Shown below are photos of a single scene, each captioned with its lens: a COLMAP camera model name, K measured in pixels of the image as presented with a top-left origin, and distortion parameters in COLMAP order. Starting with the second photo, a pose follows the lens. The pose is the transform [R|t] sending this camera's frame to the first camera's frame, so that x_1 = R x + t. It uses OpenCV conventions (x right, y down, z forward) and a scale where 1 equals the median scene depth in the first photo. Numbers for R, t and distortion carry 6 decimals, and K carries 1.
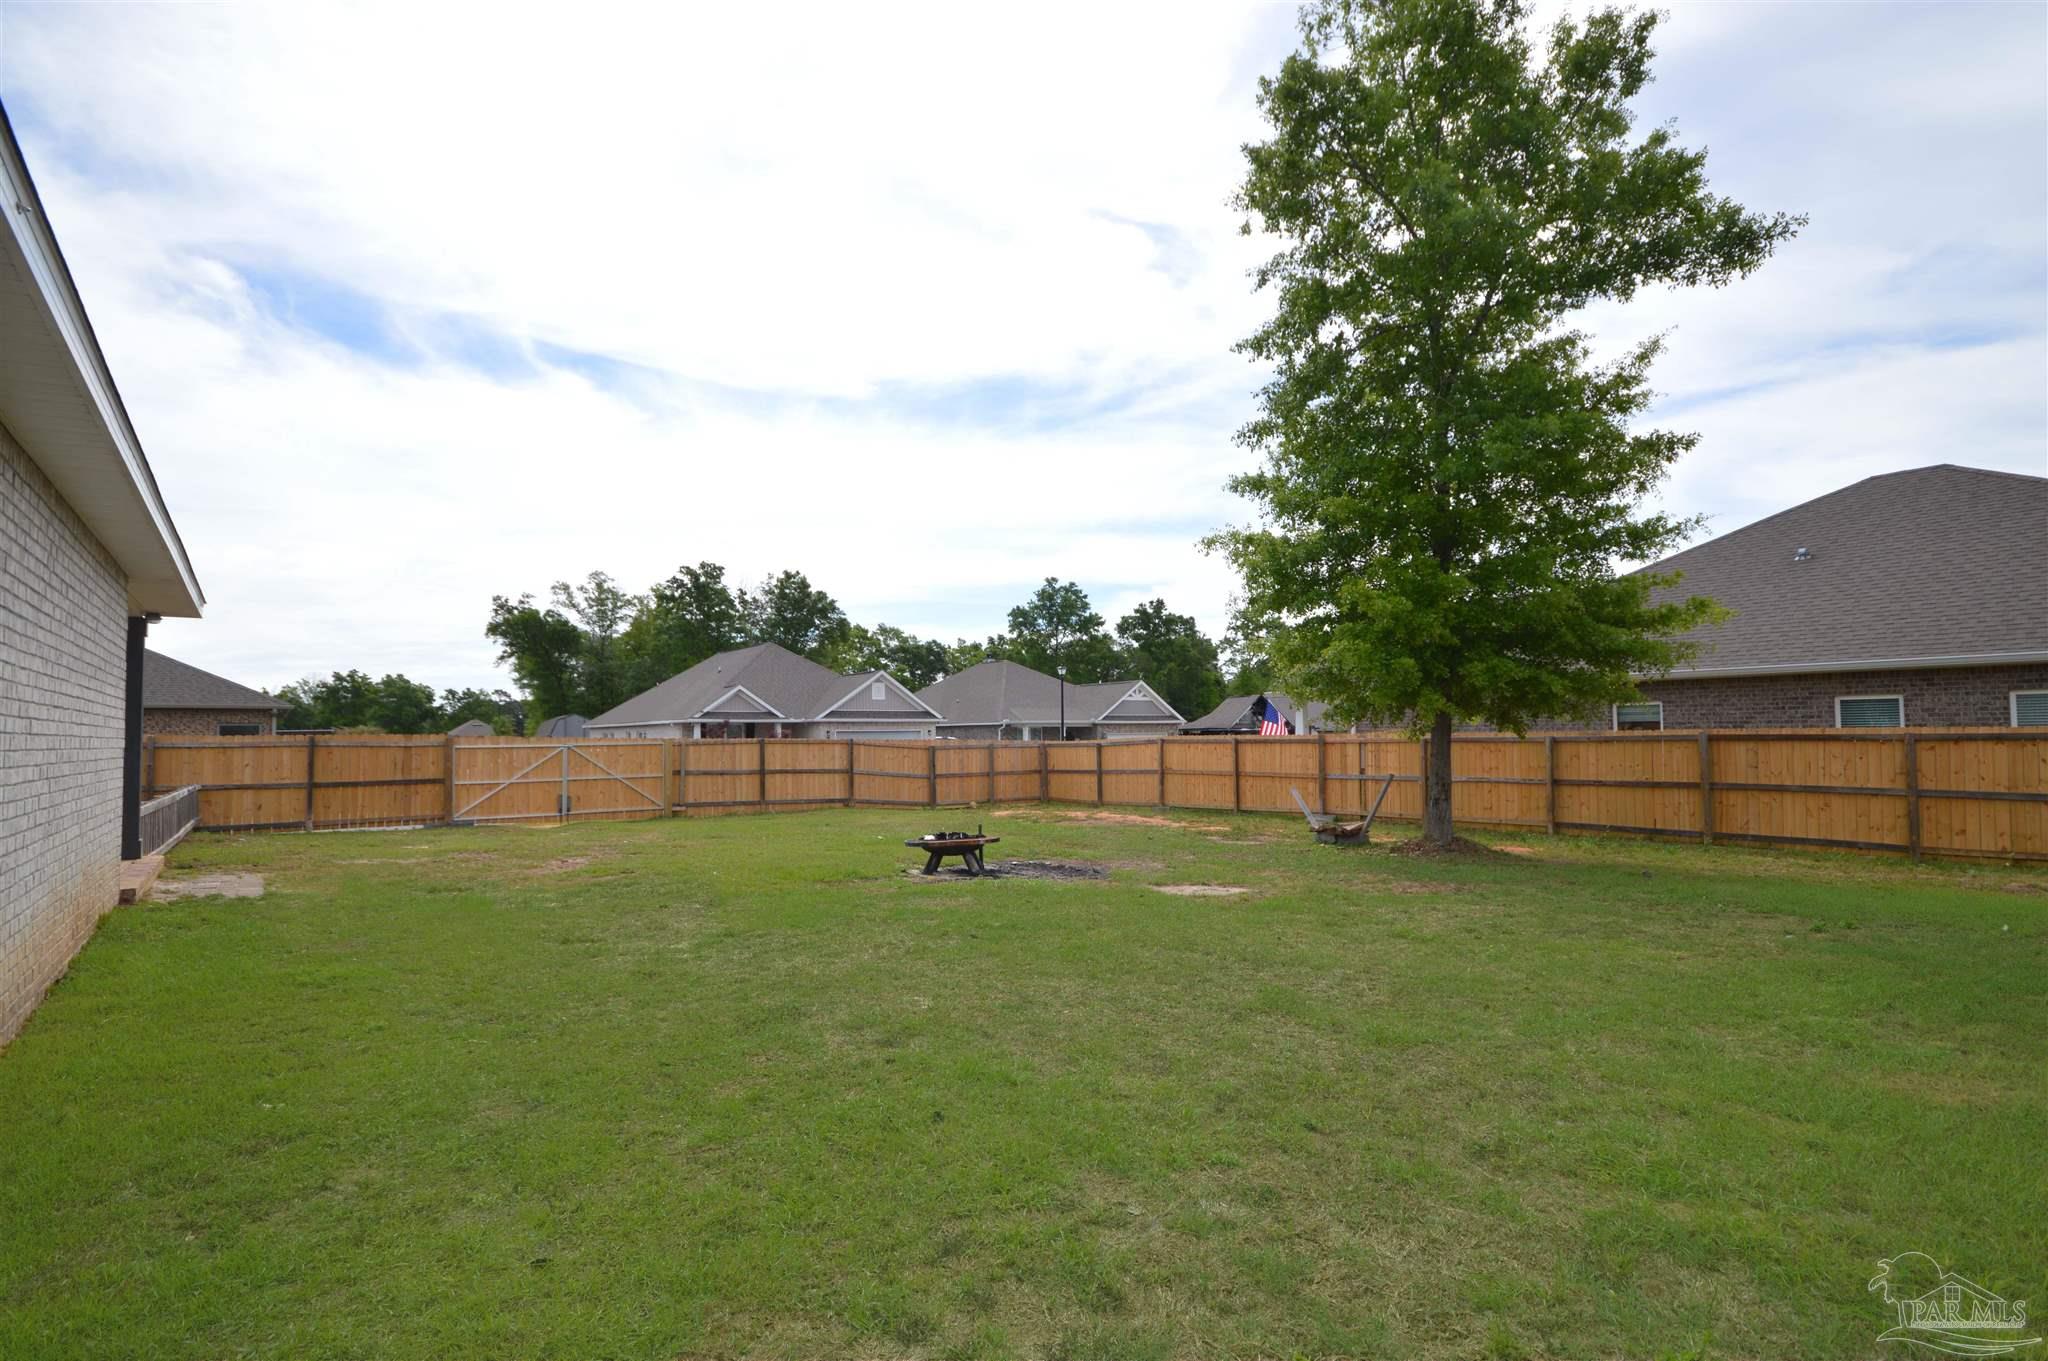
lens RADIAL K [[1081.4, 0, 1027.1], [0, 1081.4, 706.0], [0, 0, 1]] dist [0.004778, 0.005063]
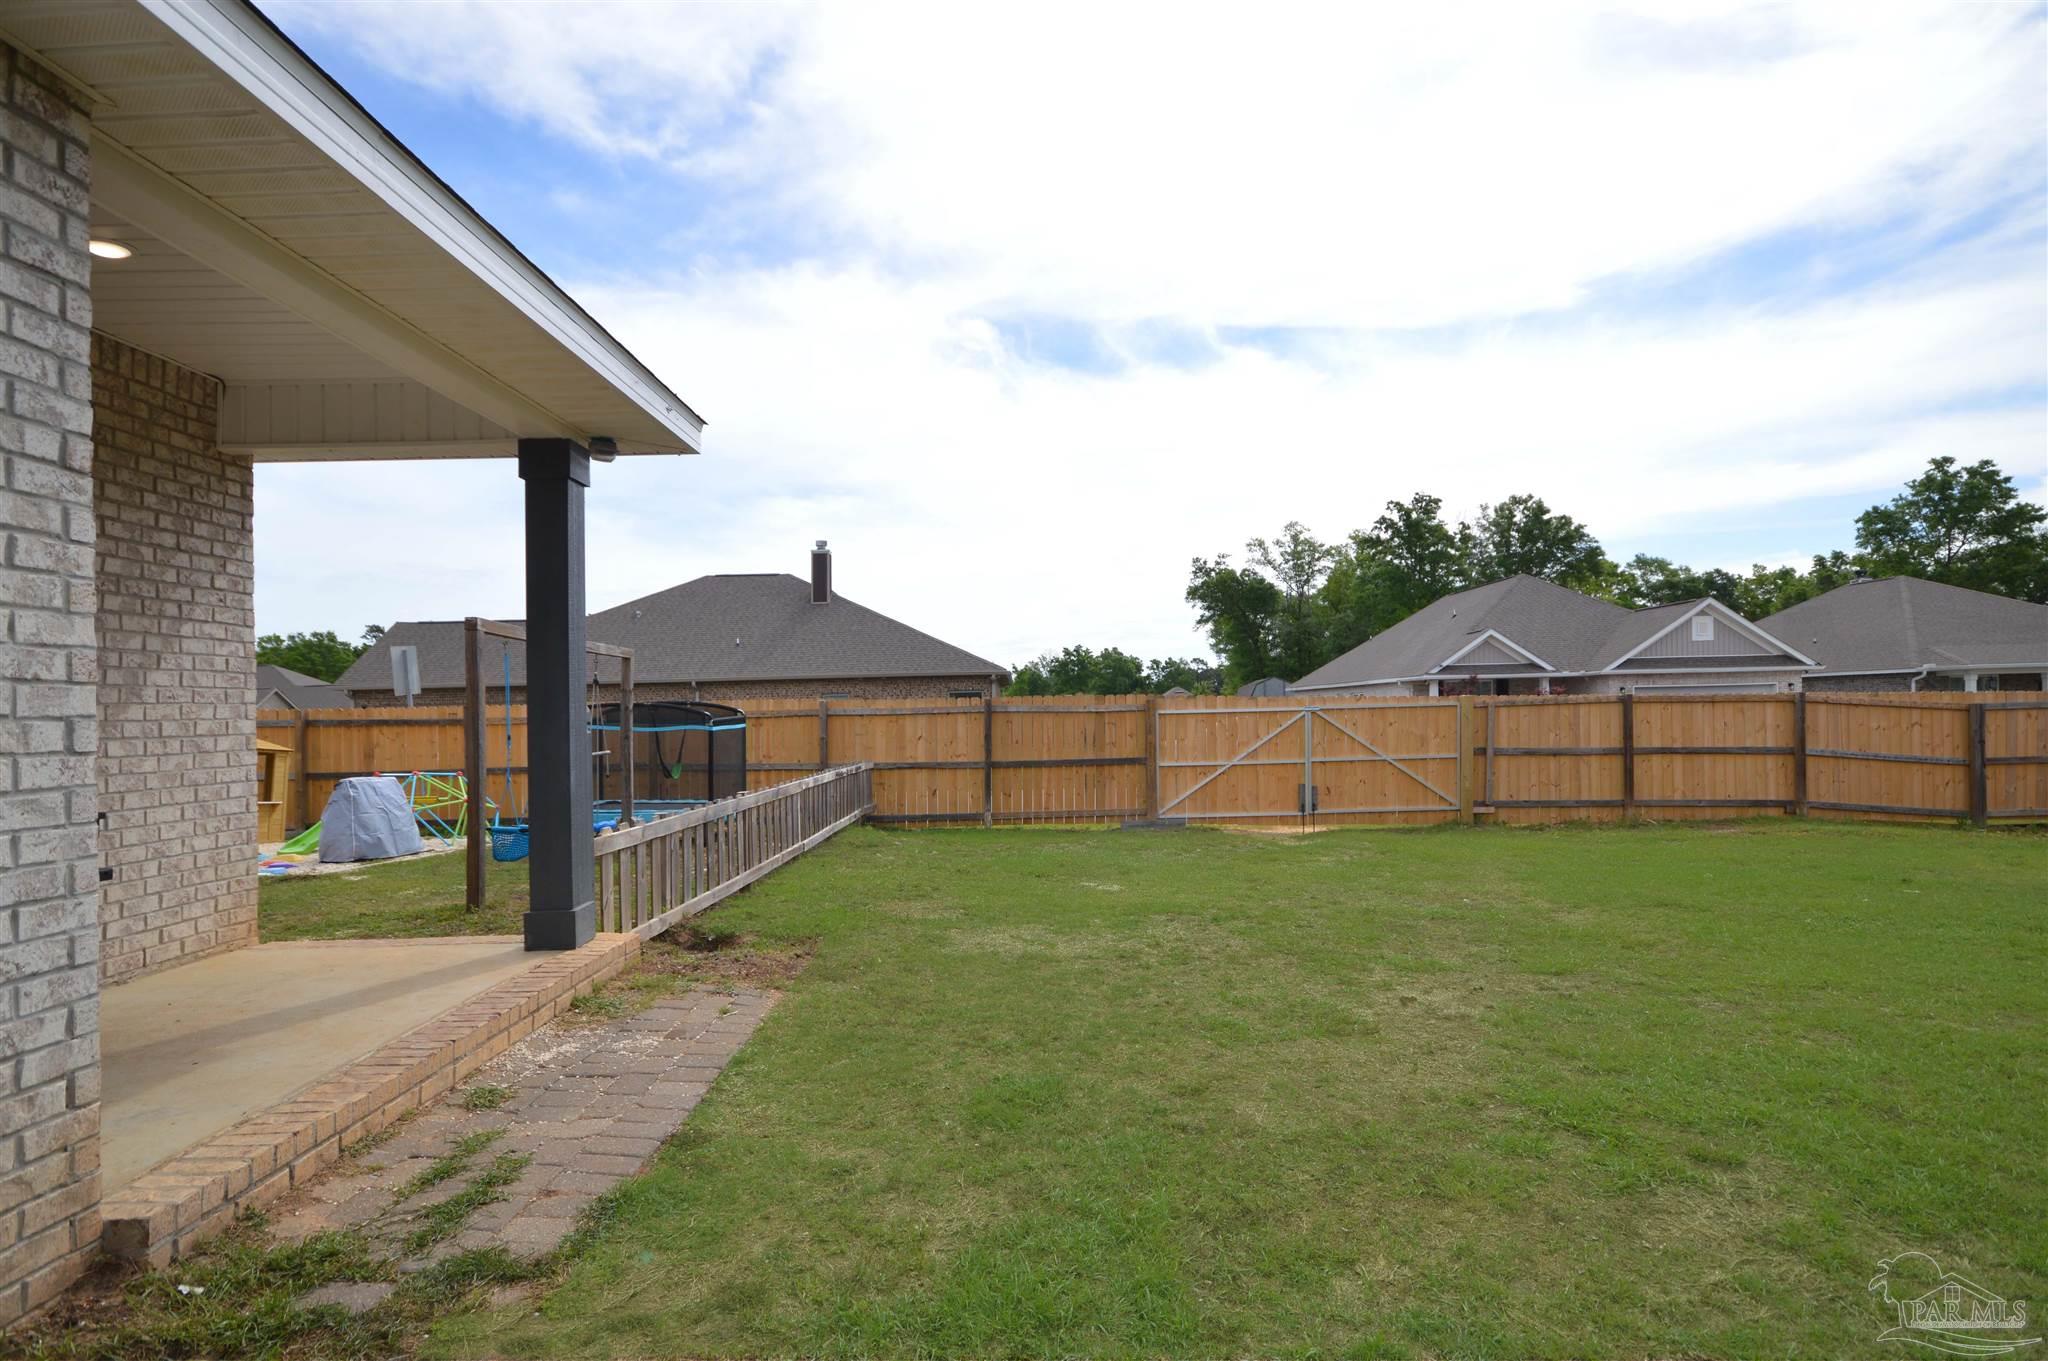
lens RADIAL K [[1081.4, 0, 1025.5], [0, 1081.4, 698.3], [0, 0, 1]] dist [0.004778, 0.005063]
pose [[0.820079, -0.014111, -0.572076, -0.055048], [0.028428, 0.999466, 0.016100, 0.004119], [0.571543, -0.029466, 0.820043, 0.102138]]
